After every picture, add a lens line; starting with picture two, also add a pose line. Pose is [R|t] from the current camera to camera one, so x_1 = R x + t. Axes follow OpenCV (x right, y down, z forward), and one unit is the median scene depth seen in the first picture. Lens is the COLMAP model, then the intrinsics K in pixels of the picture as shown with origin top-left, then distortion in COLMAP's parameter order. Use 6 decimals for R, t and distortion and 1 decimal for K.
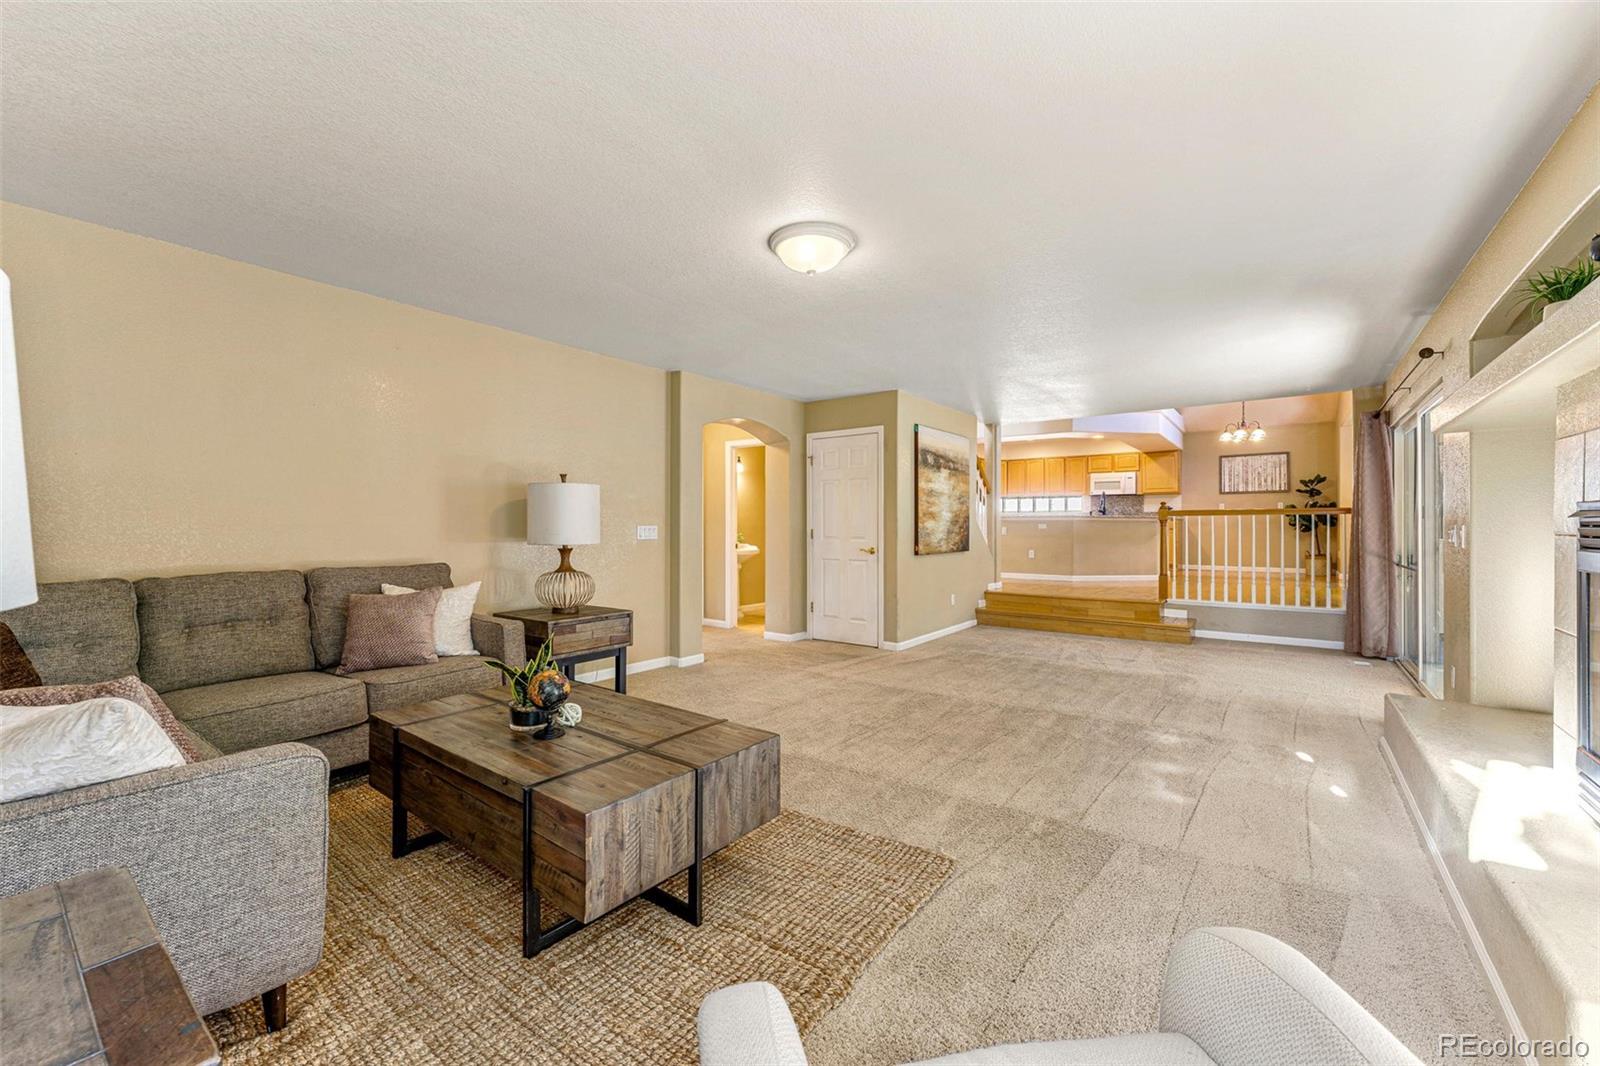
lens RADIAL K [[642.3, 0, 810.7], [0, 642.3, 526.4], [0, 0, 1]] dist [0.000278, 0.000081]
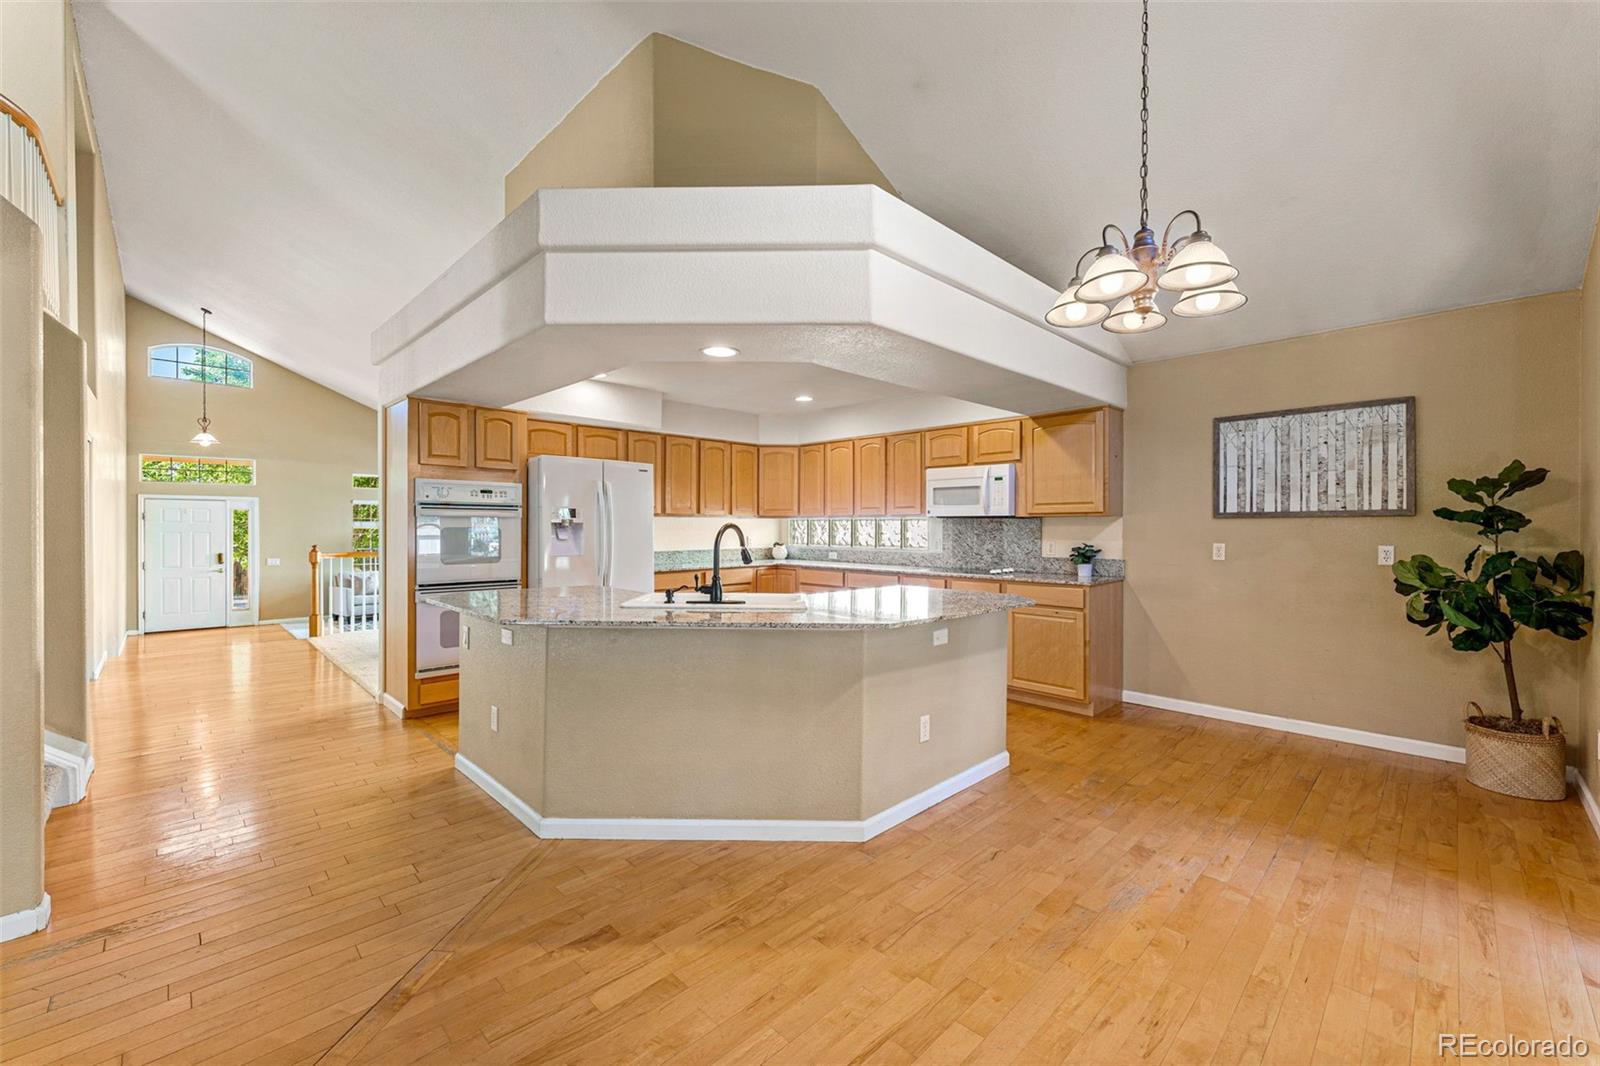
lens RADIAL K [[642.3, 0, 802.0], [0, 642.3, 529.6], [0, 0, 1]] dist [0.000278, 0.000081]
pose [[0.986780, 0.001400, -0.162059, 0.478412], [-0.000835, 0.999993, 0.003555, -0.046575], [0.162063, -0.003373, 0.986775, 0.609797]]
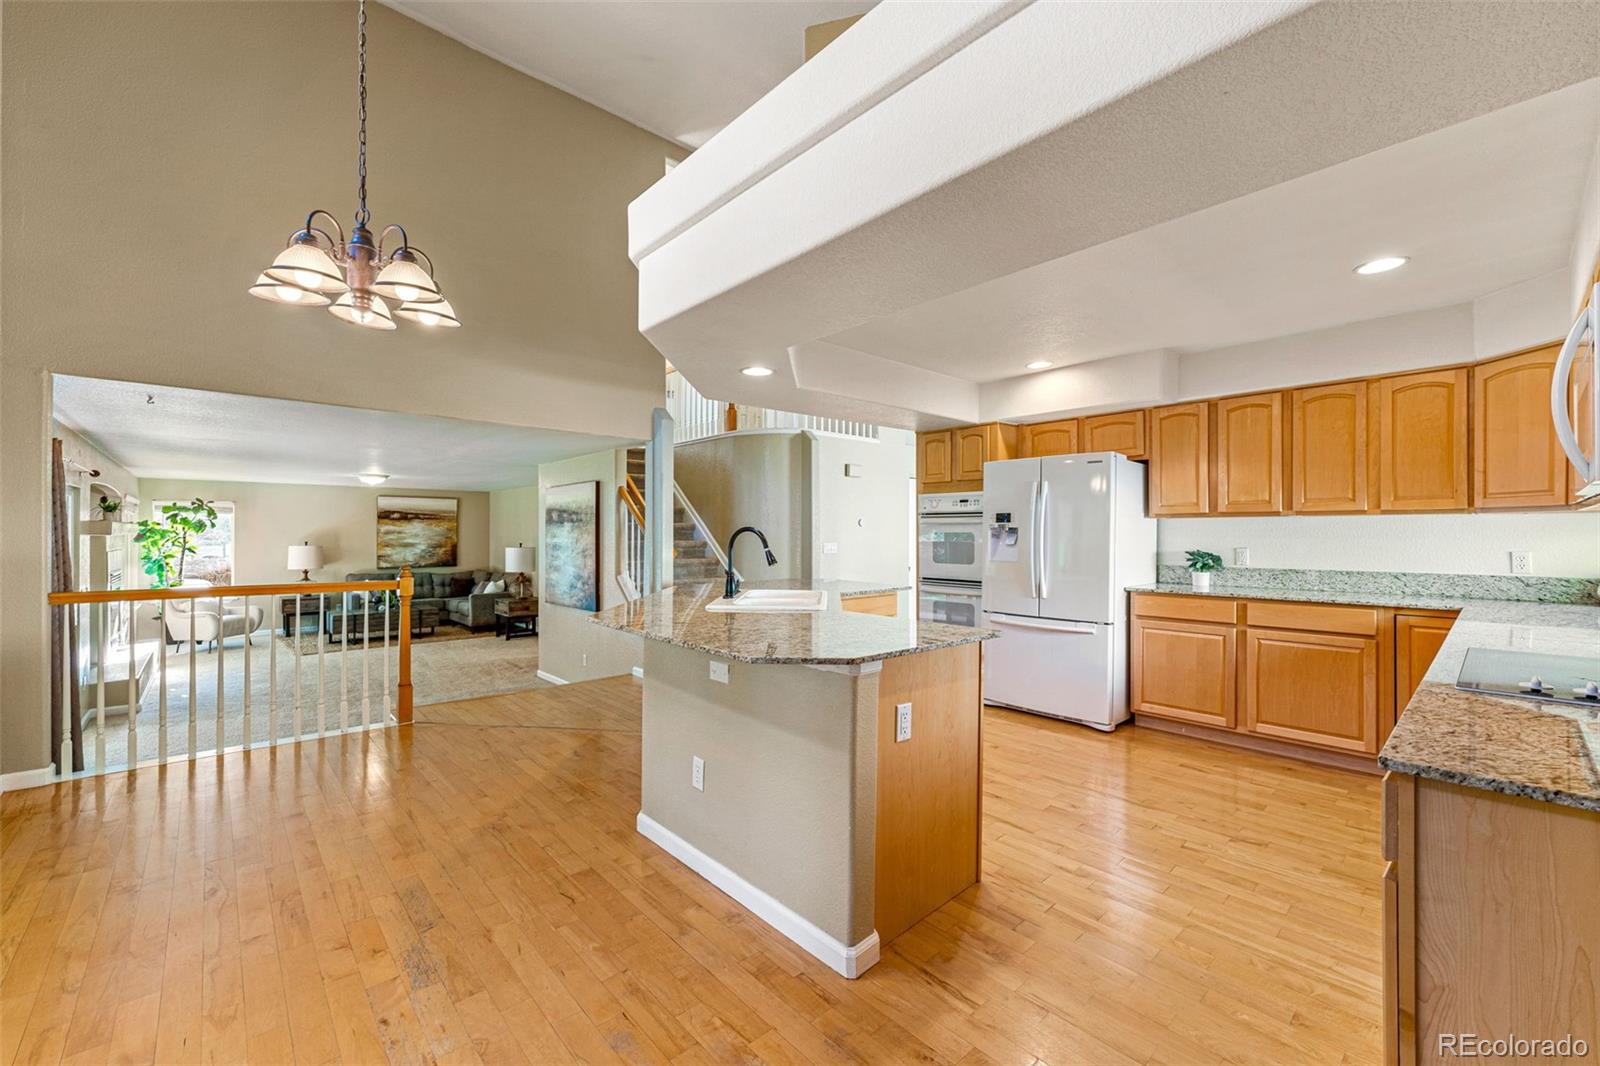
lens RADIAL K [[642.3, 0, 793.7], [0, 642.3, 534.9], [0, 0, 1]] dist [0.000278, 0.000081]
pose [[-0.195728, 0.000044, -0.980658, 0.696281], [-0.002391, 0.999997, 0.000522, -0.044645], [0.980655, 0.002447, -0.195727, 0.958820]]
